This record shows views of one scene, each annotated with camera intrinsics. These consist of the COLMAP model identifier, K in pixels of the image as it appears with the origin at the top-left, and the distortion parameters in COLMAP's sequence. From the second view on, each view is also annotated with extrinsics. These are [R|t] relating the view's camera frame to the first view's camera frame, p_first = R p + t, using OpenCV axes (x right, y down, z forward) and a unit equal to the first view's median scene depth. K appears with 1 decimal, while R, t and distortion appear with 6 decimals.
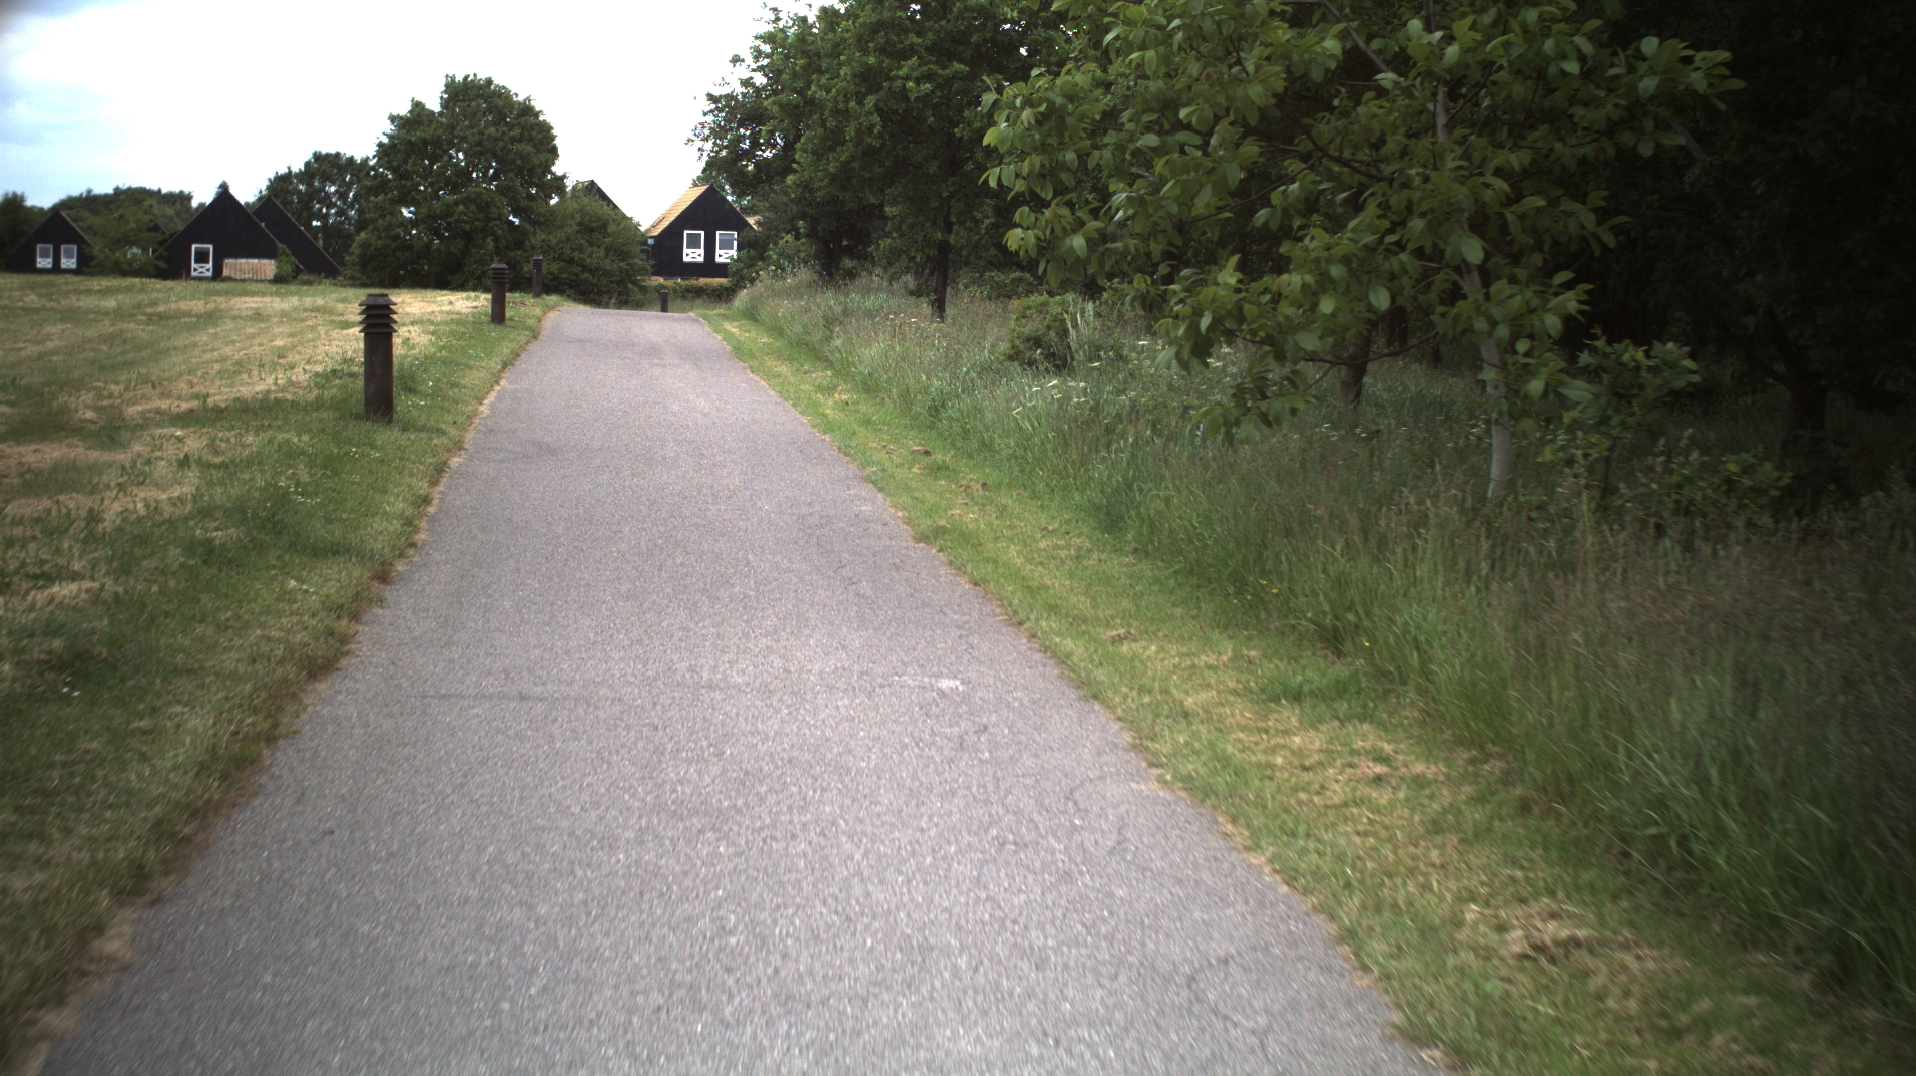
lens RADIAL K [[3333.7, 0, 958.0], [0, 3333.7, 538.0], [0, 0, 1]] dist [-0.273634, 0.048921]
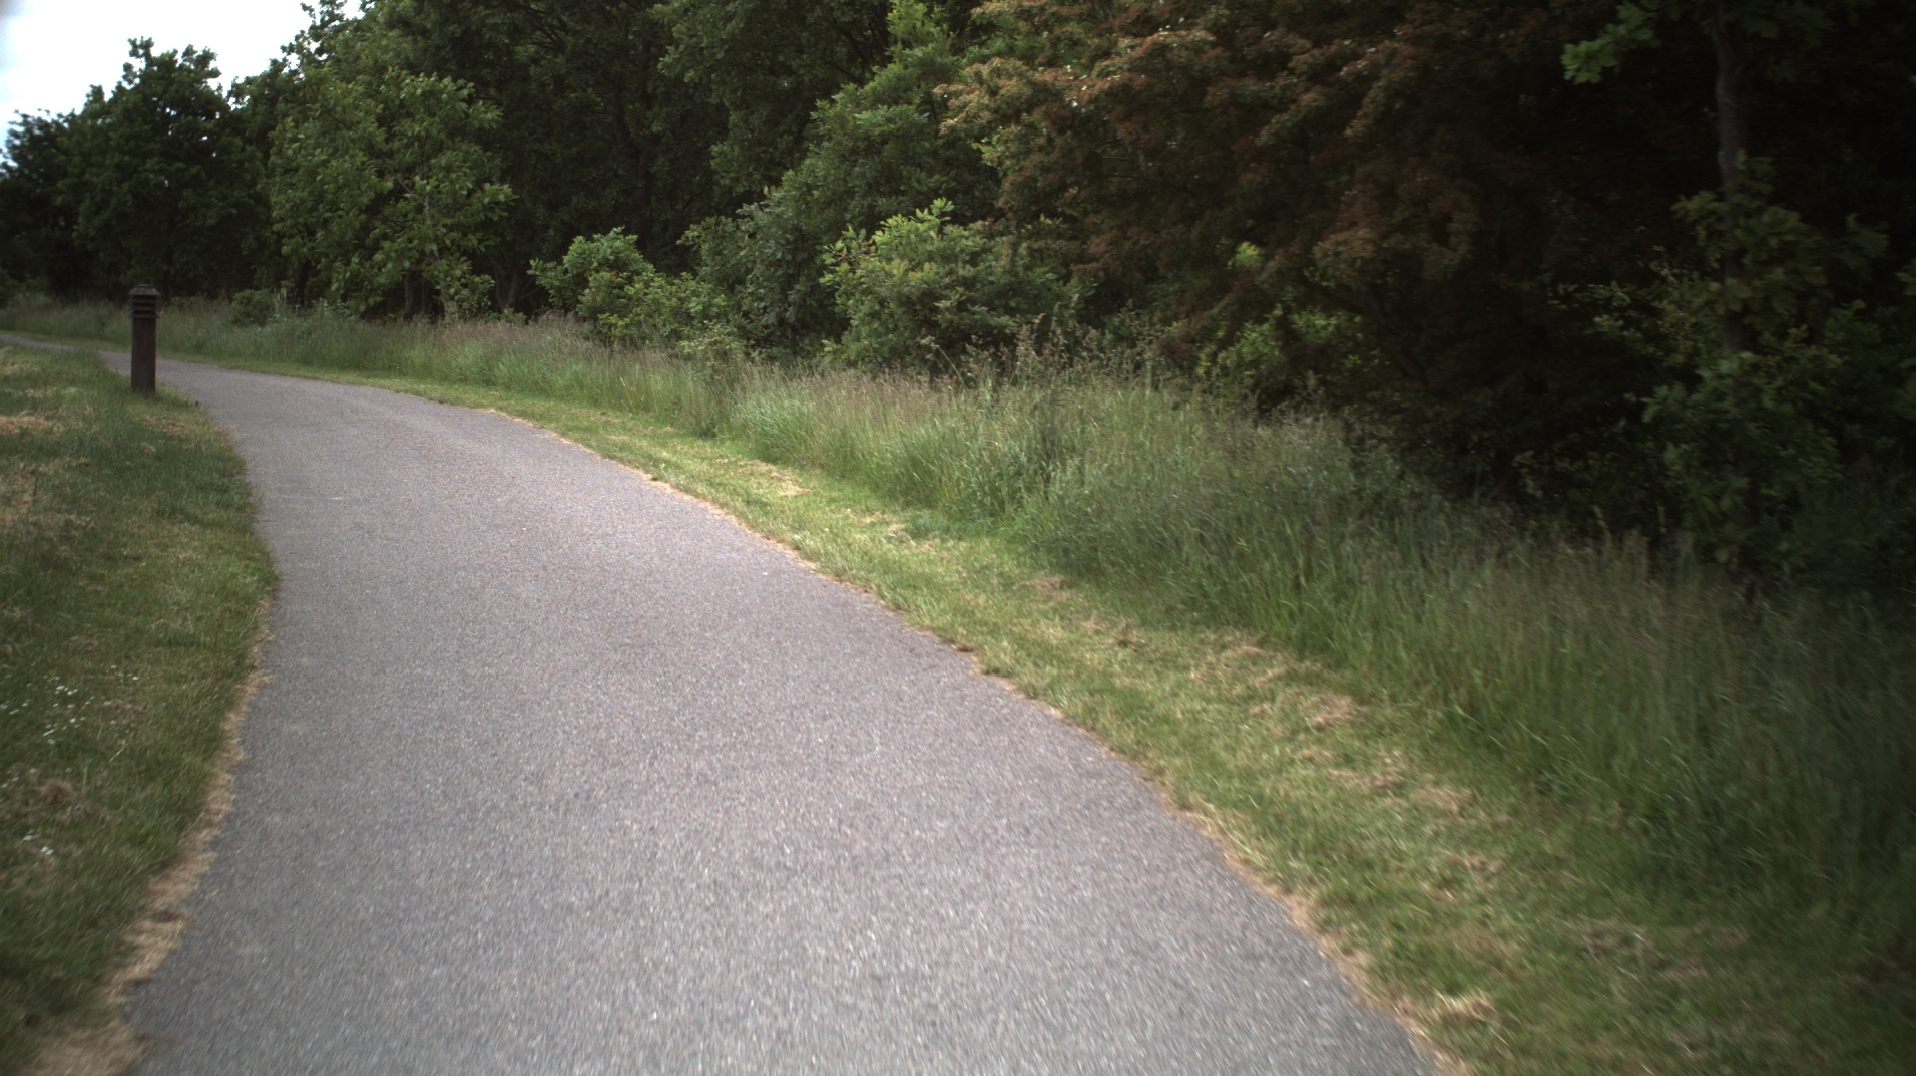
lens RADIAL K [[3333.7, 0, 958.0], [0, 3333.7, 538.0], [0, 0, 1]] dist [-0.273634, 0.048921]
pose [[0.963199, -0.004928, 0.268743, -0.101551], [0.010101, 0.999789, -0.017870, 0.120167], [-0.268599, 0.019927, 0.963046, -1.044344]]
